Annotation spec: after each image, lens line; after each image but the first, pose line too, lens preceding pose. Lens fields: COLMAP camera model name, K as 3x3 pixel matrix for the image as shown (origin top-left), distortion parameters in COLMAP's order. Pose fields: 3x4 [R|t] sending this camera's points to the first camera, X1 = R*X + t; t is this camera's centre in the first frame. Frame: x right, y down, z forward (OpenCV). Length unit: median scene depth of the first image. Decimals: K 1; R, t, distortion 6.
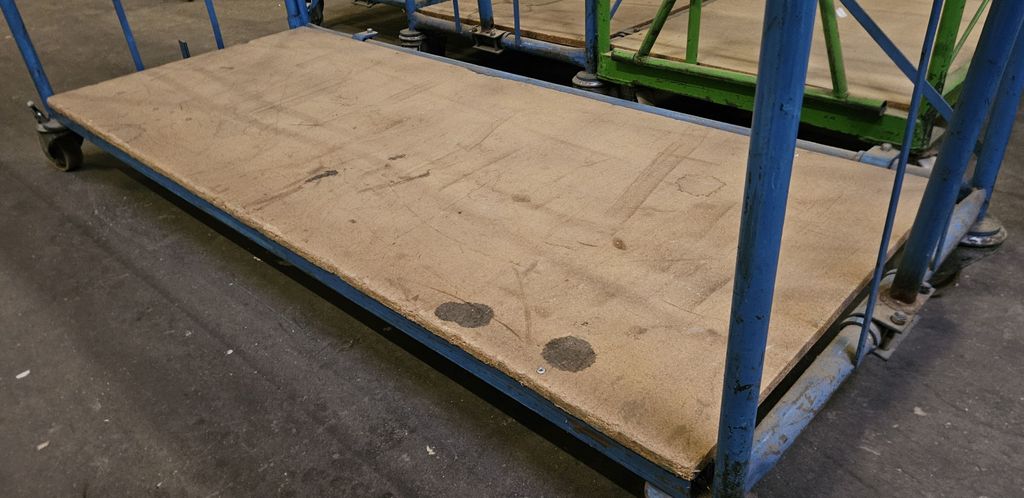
lens RADIAL K [[733.0, 0, 512.0], [0, 733.0, 249.0], [0, 0, 1]] dist [0.071667, -0.067854]
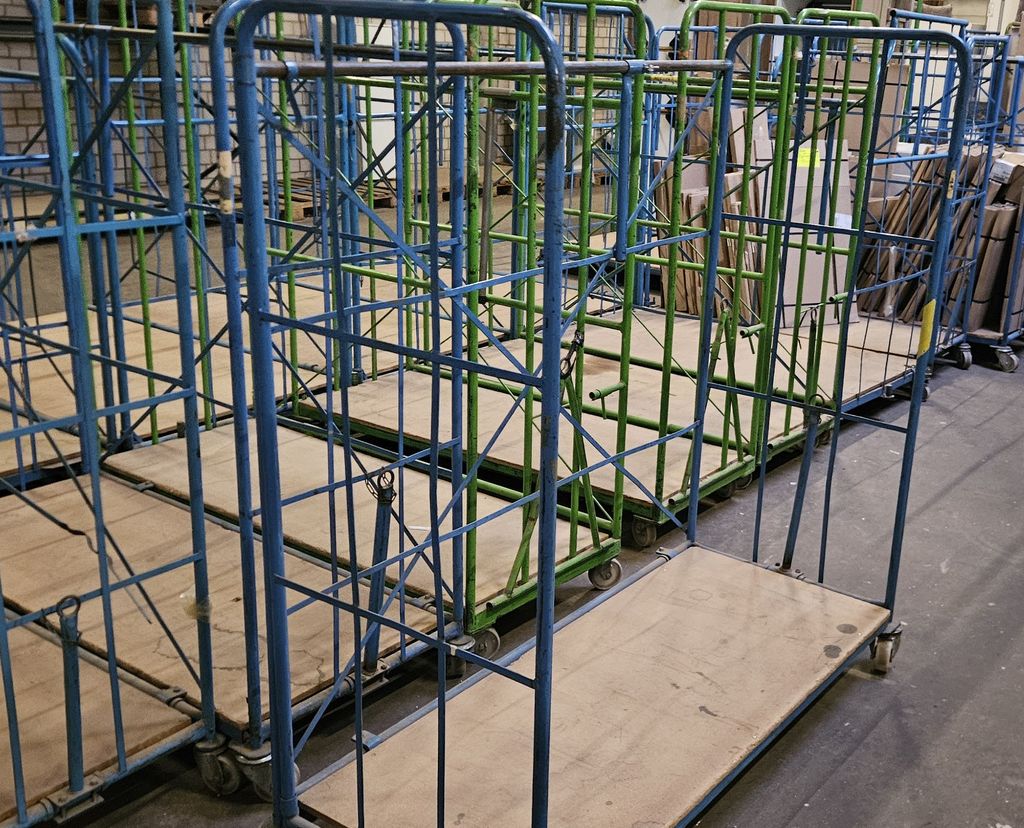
lens RADIAL K [[1172.1, 0, 603.7], [0, 1172.1, 432.6], [0, 0, 1]] dist [0.102364, -0.069774]
pose [[-0.159762, -0.255915, 0.953407, -2.234339], [0.490170, 0.817768, 0.301644, -1.311076], [-0.856860, 0.515522, -0.005206, 0.877844]]
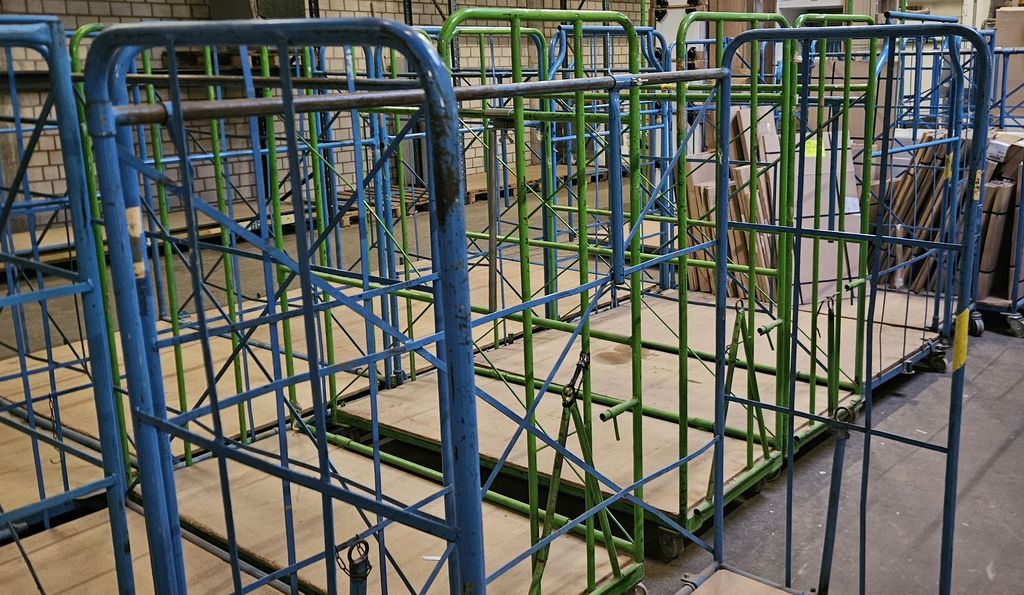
lens RADIAL K [[984.4, 0, 594.6], [0, 984.4, 277.0], [0, 0, 1]] dist [0.064421, -0.004464]
pose [[-0.113270, -0.151613, 0.981928, -1.681606], [0.542331, 0.818639, 0.188961, -1.244135], [-0.832494, 0.553934, -0.010503, 0.705591]]
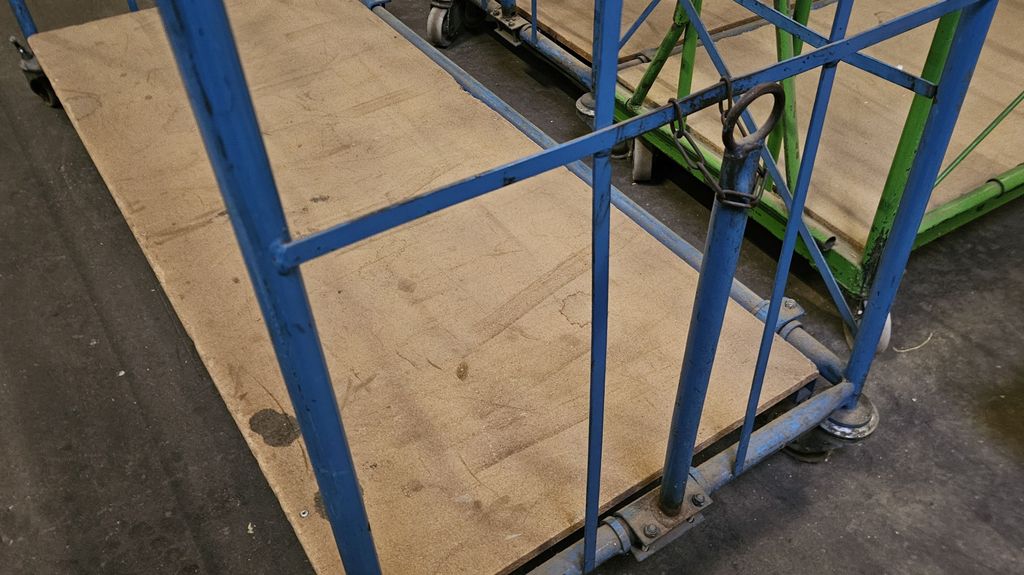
lens RADIAL K [[846.7, 0, 566.8], [0, 846.7, 284.5], [0, 0, 1]] dist [0.075565, -0.070348]
pose [[0.978244, 0.185269, -0.093348, 0.286305], [-0.166338, 0.969360, 0.180756, -0.272772], [0.123977, -0.161296, 0.979088, -0.072467]]
